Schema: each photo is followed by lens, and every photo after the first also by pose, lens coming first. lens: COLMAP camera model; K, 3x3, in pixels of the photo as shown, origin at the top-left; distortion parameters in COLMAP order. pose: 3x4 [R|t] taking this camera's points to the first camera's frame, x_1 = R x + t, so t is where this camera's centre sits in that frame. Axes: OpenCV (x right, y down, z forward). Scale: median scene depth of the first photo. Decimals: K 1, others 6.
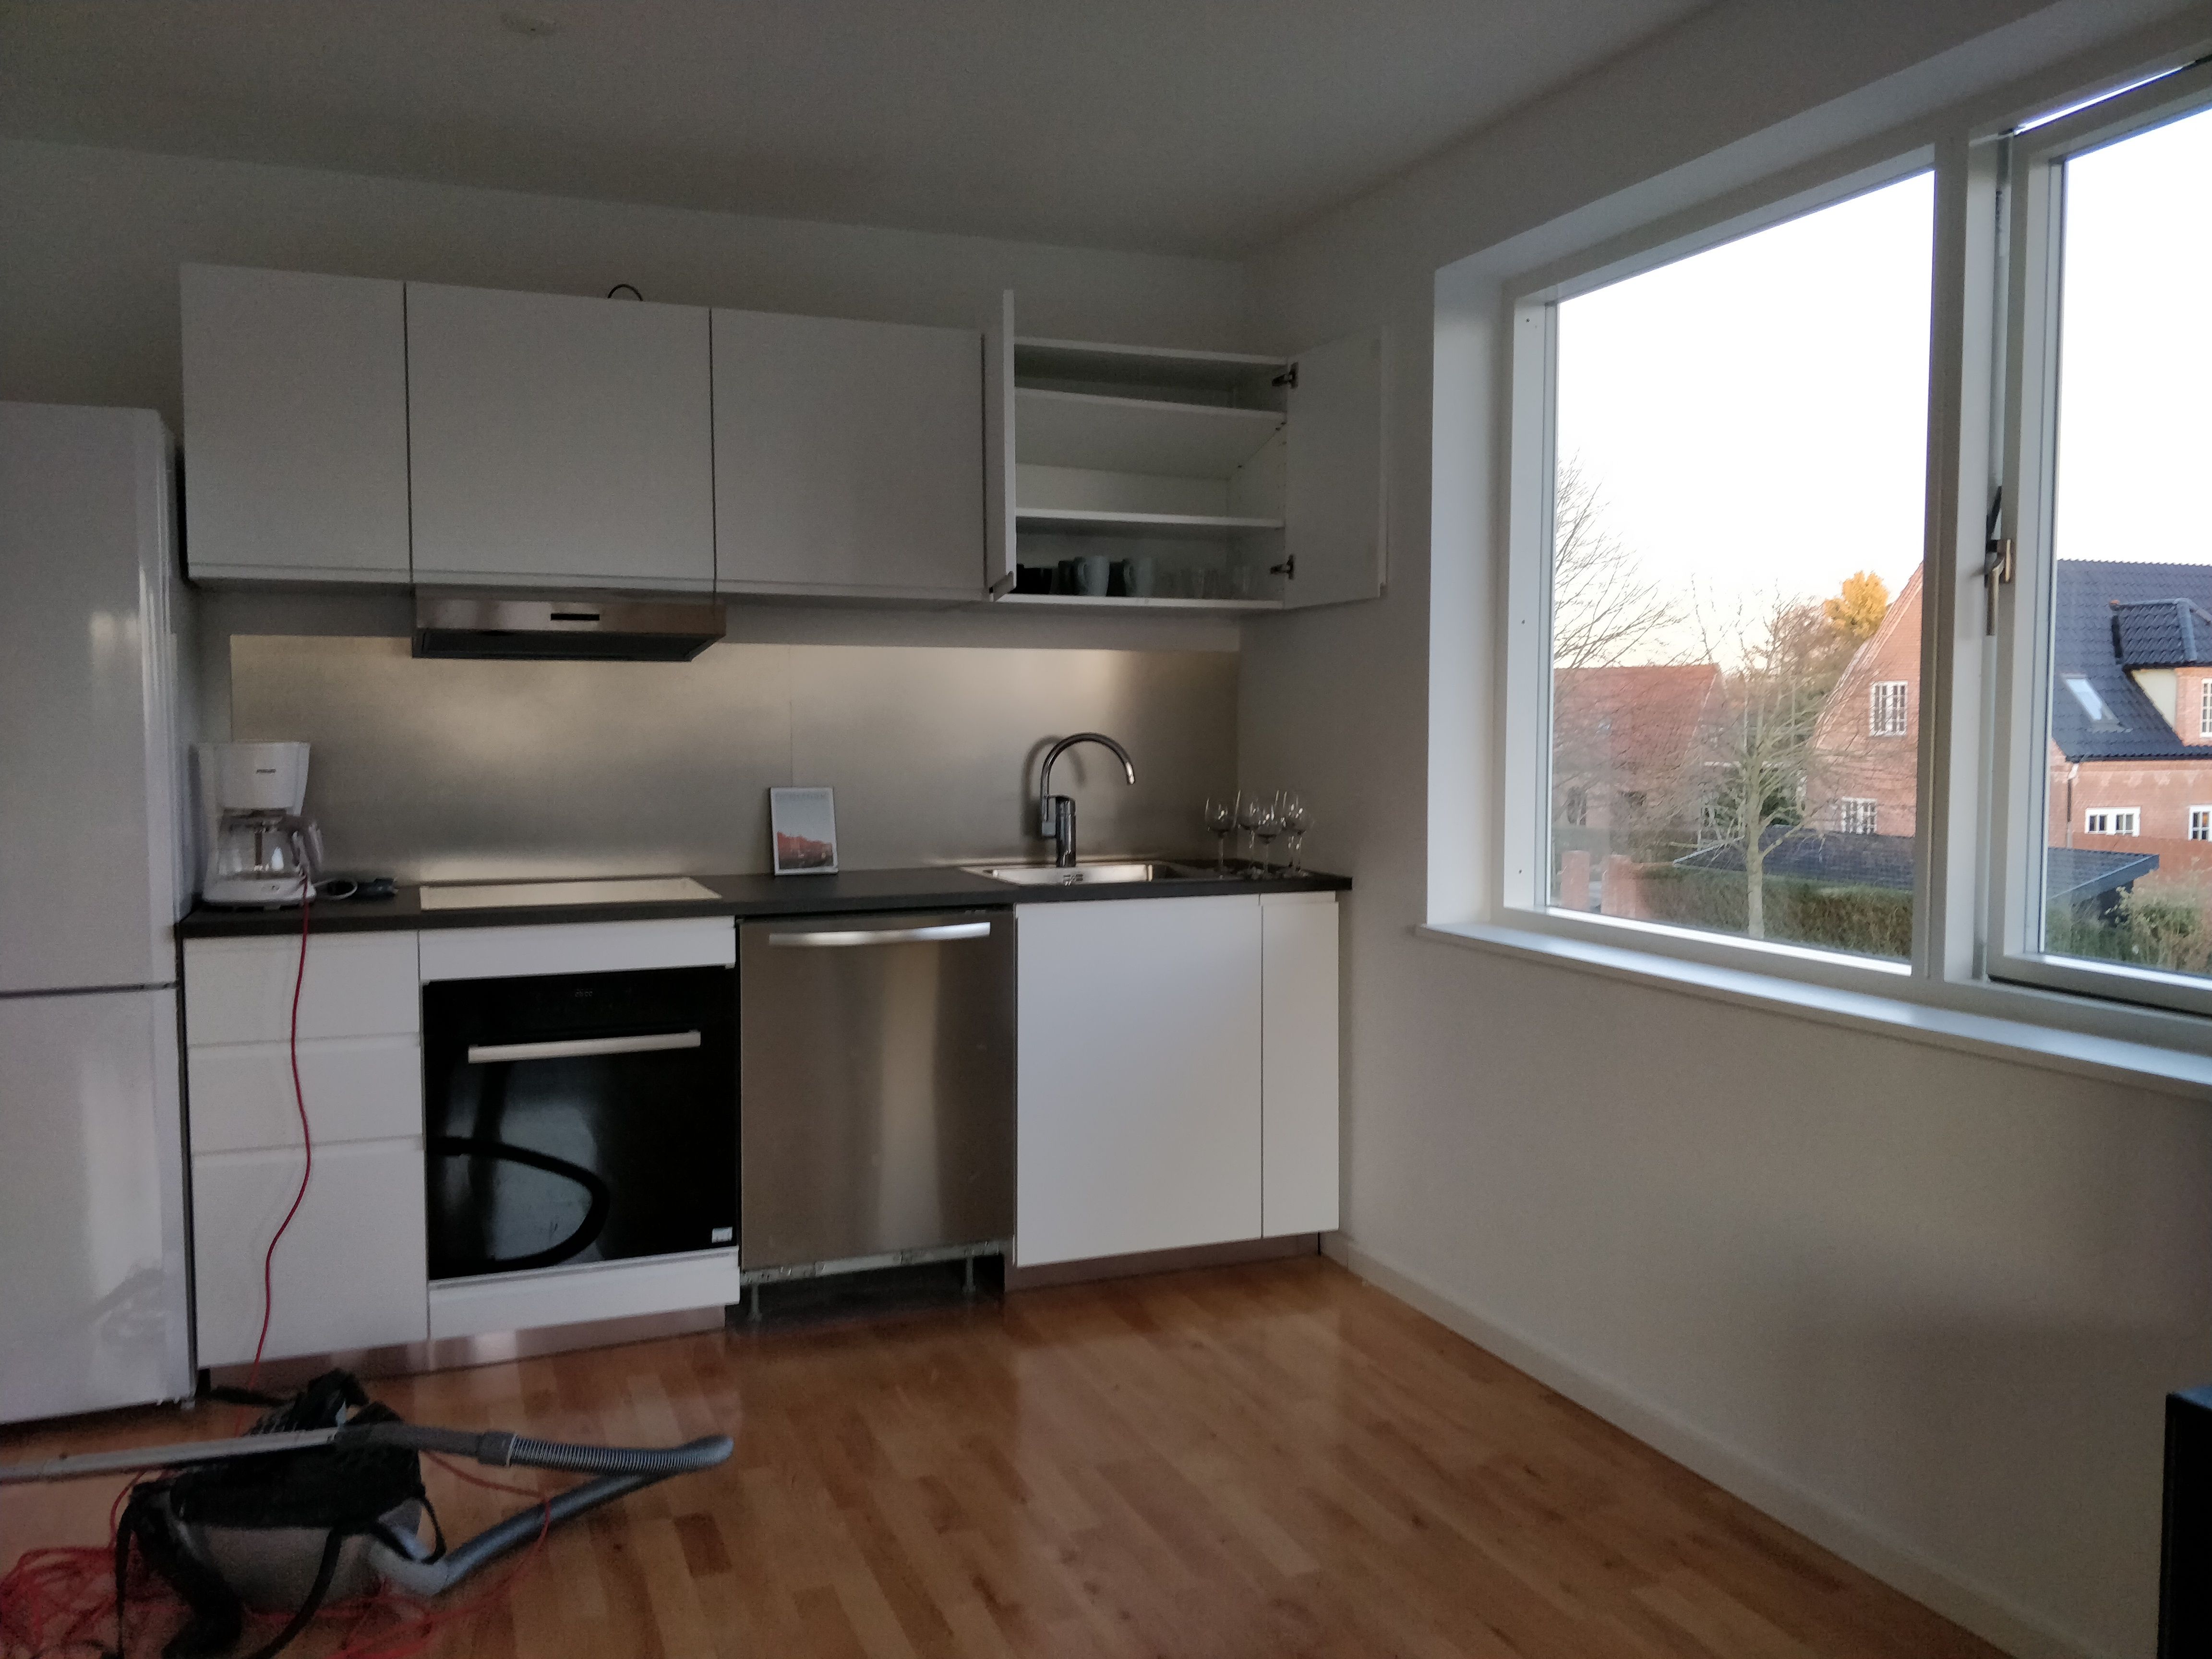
lens RADIAL K [[1810.8, 0, 1173.9], [0, 1810.8, 822.7], [0, 0, 1]] dist [0.112866, -0.006177]
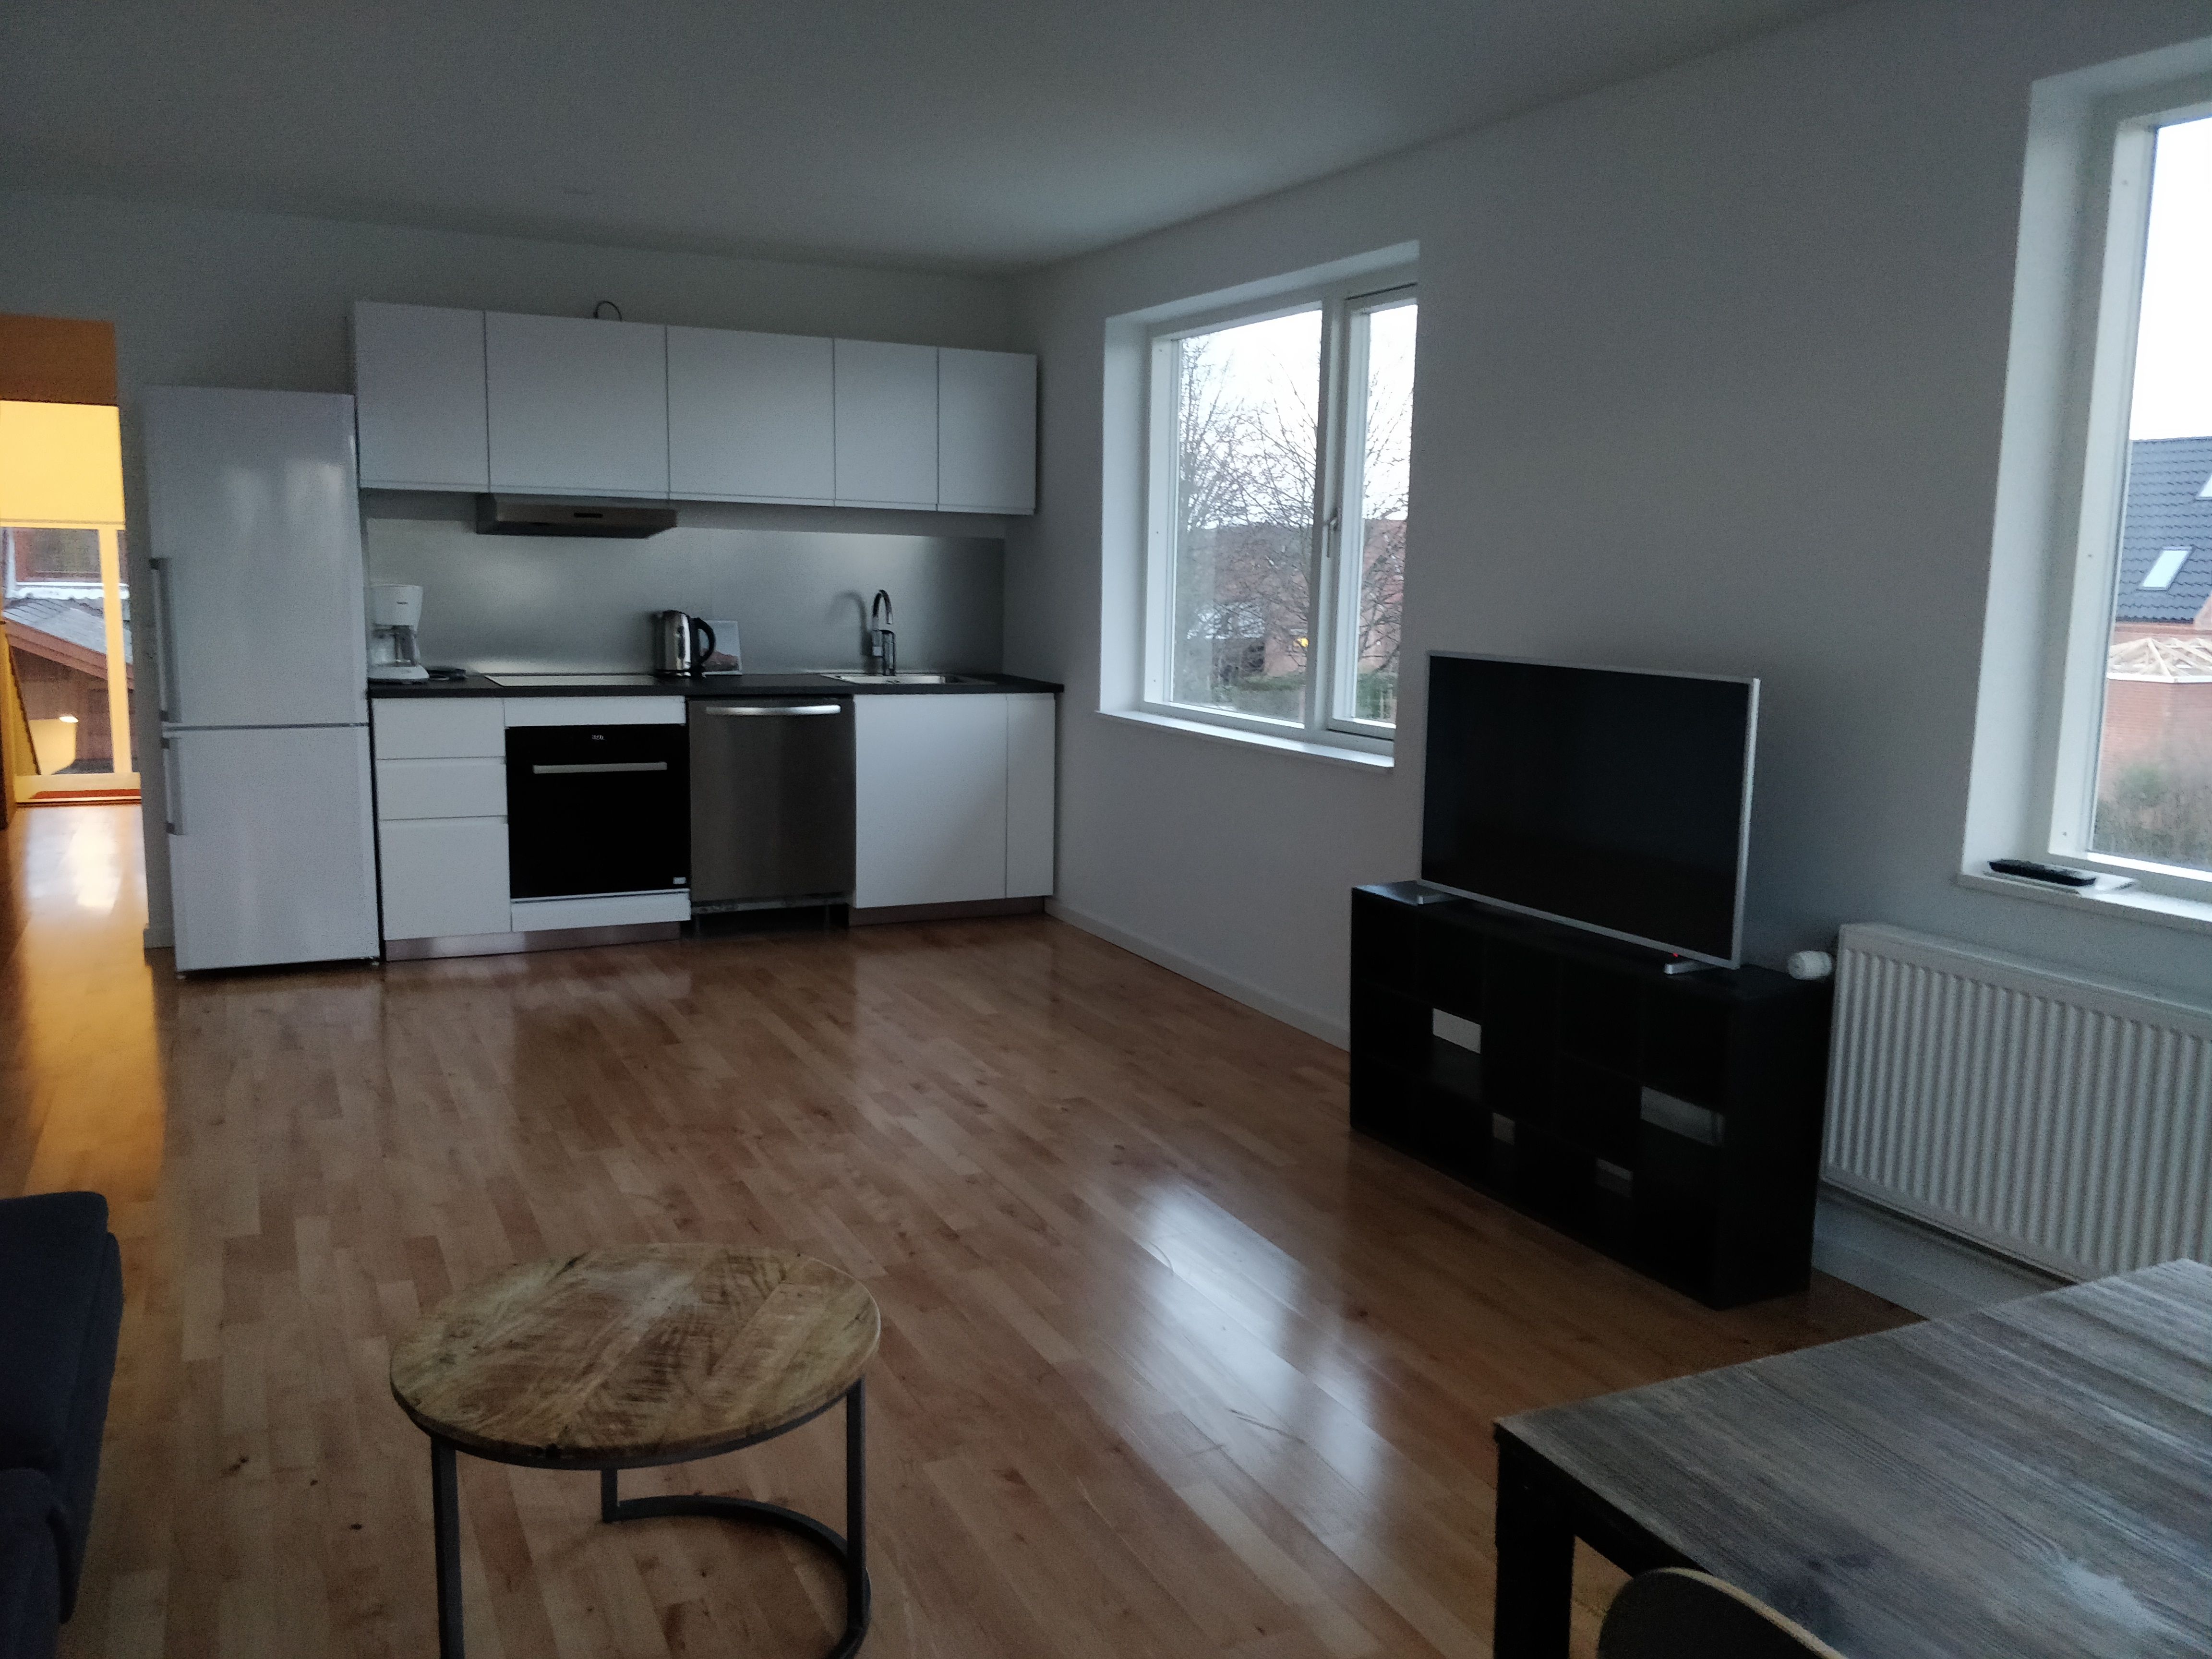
lens RADIAL K [[1810.8, 0, 1173.9], [0, 1810.8, 822.7], [0, 0, 1]] dist [0.112866, -0.006177]
pose [[0.997237, 0.011497, 0.073392, 0.088071], [-0.017736, 0.996228, 0.084941, 0.016341], [-0.072139, -0.086008, 0.993679, -0.718830]]
